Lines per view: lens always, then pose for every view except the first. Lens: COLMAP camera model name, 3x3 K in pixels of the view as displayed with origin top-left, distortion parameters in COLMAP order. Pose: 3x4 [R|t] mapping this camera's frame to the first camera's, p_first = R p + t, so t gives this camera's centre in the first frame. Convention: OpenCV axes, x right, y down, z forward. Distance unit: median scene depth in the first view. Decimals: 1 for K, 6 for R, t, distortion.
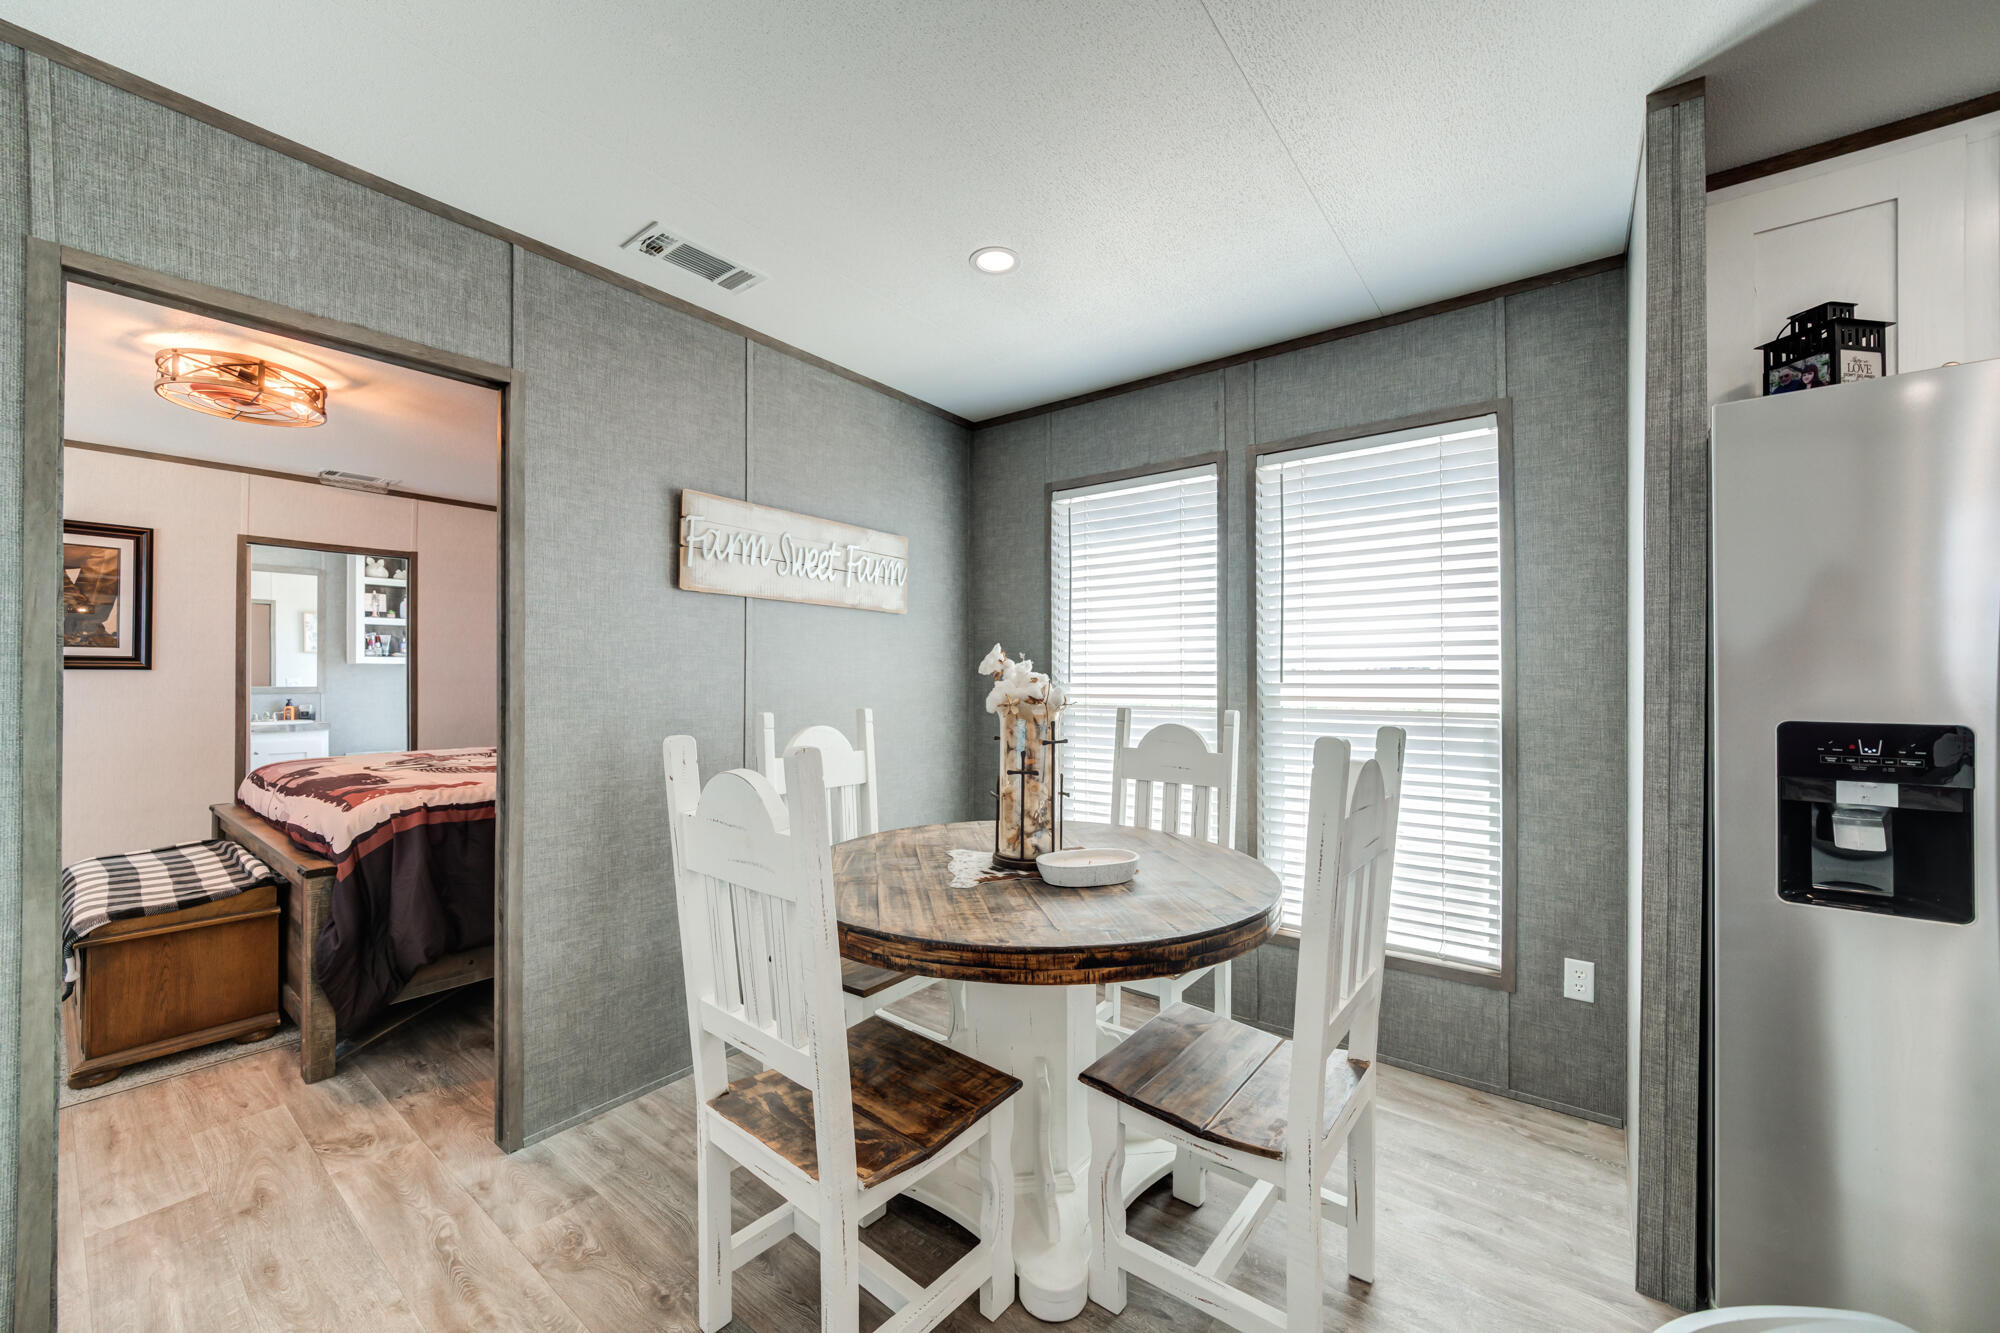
lens RADIAL K [[773.1, 0, 997.4], [0, 773.1, 672.1], [0, 0, 1]] dist [-0.006033, 0.000293]
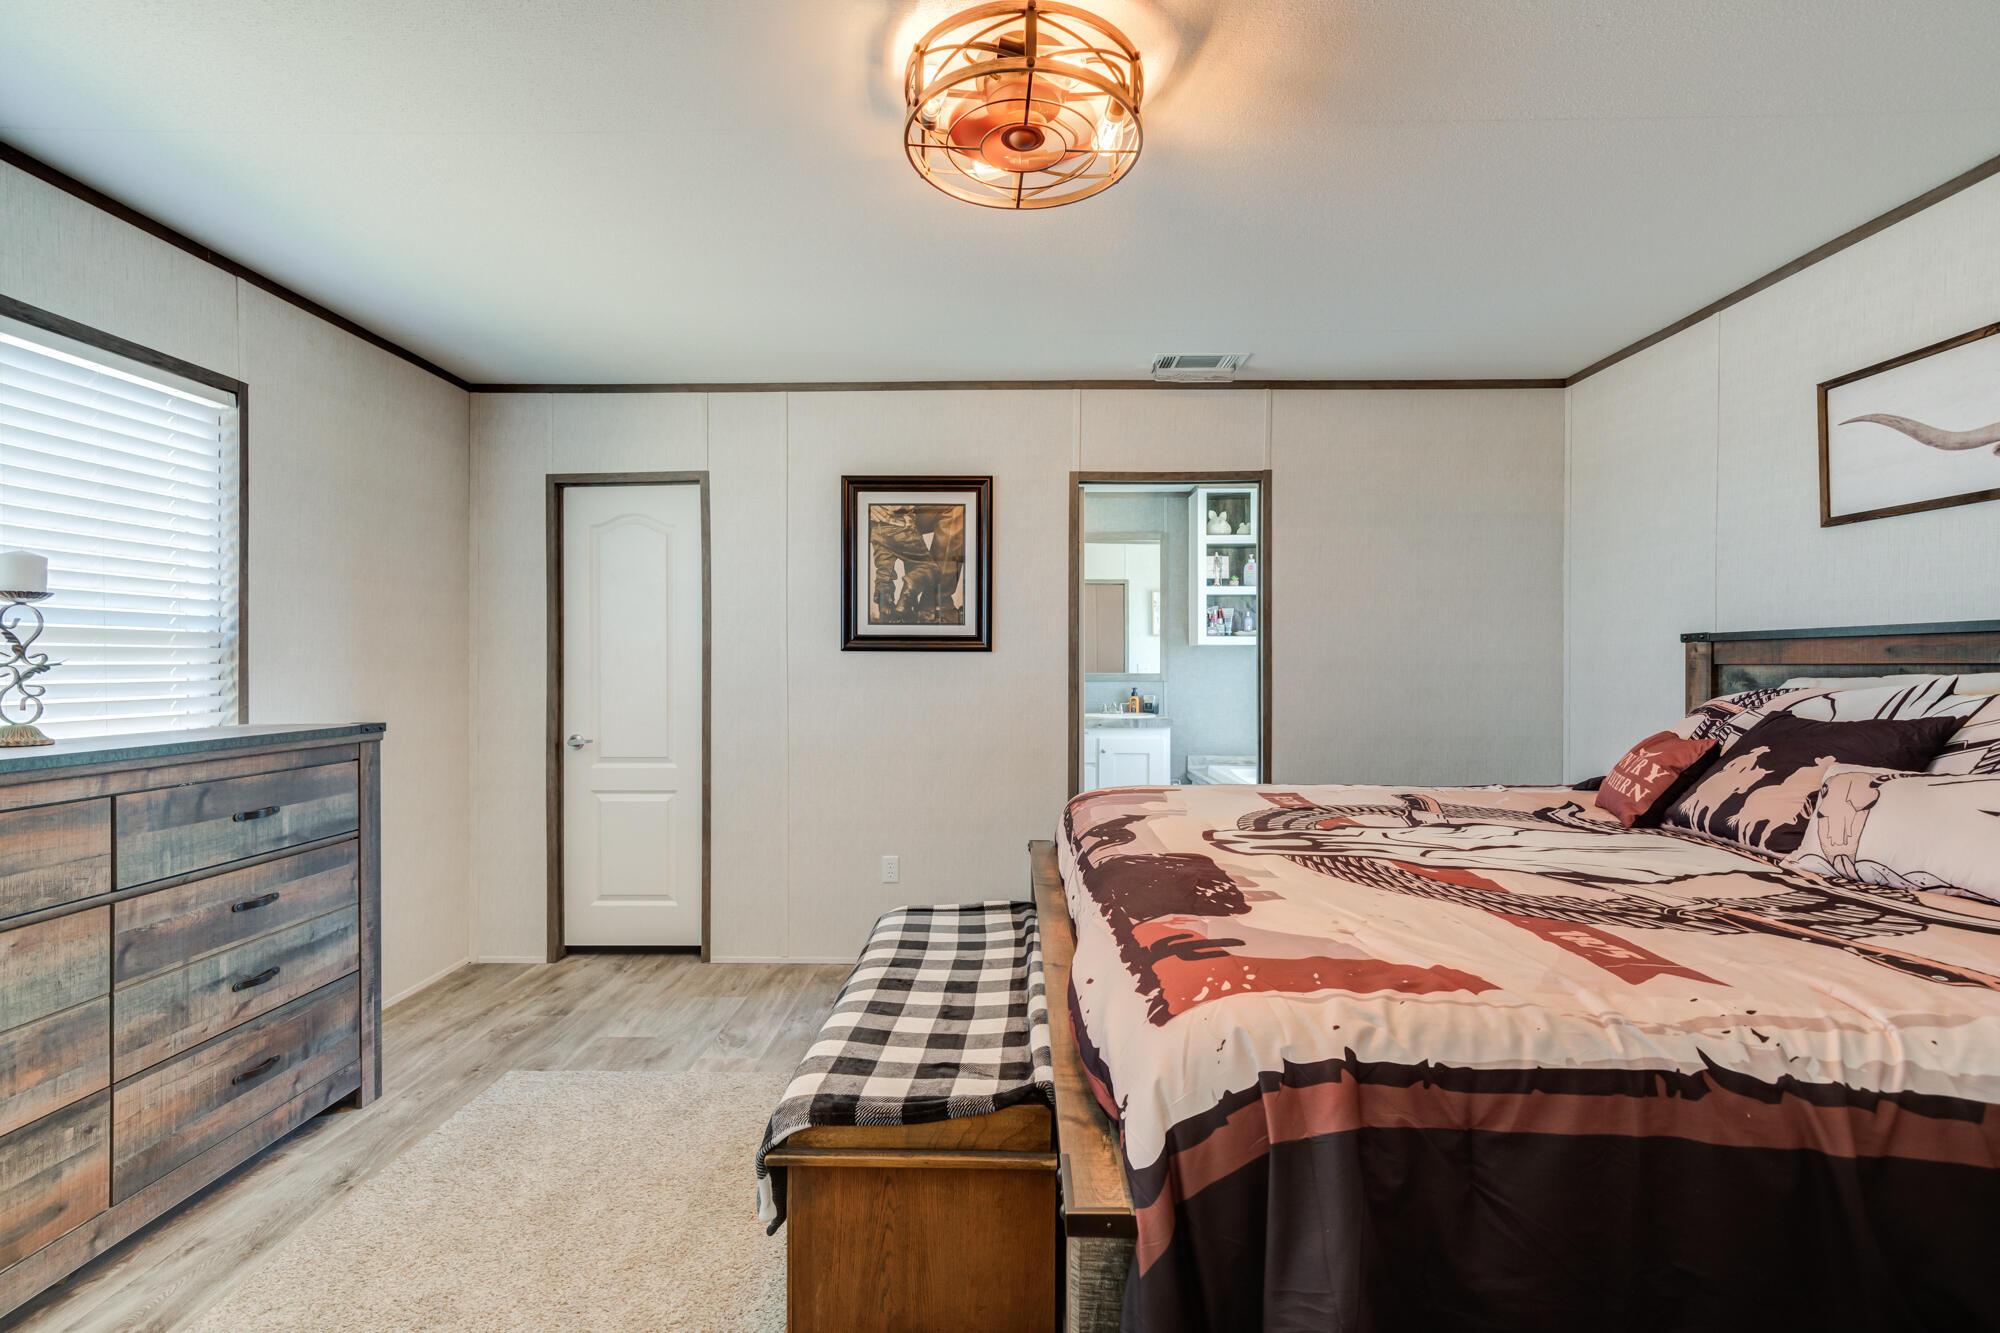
lens RADIAL K [[892.9, 0, 985.9], [0, 892.9, 676.3], [0, 0, 1]] dist [0.047350, 0.000003]
pose [[0.596292, 0.011598, -0.802684, -0.532513], [0.005090, 0.999821, 0.018227, 0.008476], [0.802751, -0.014954, 0.596126, 0.656966]]
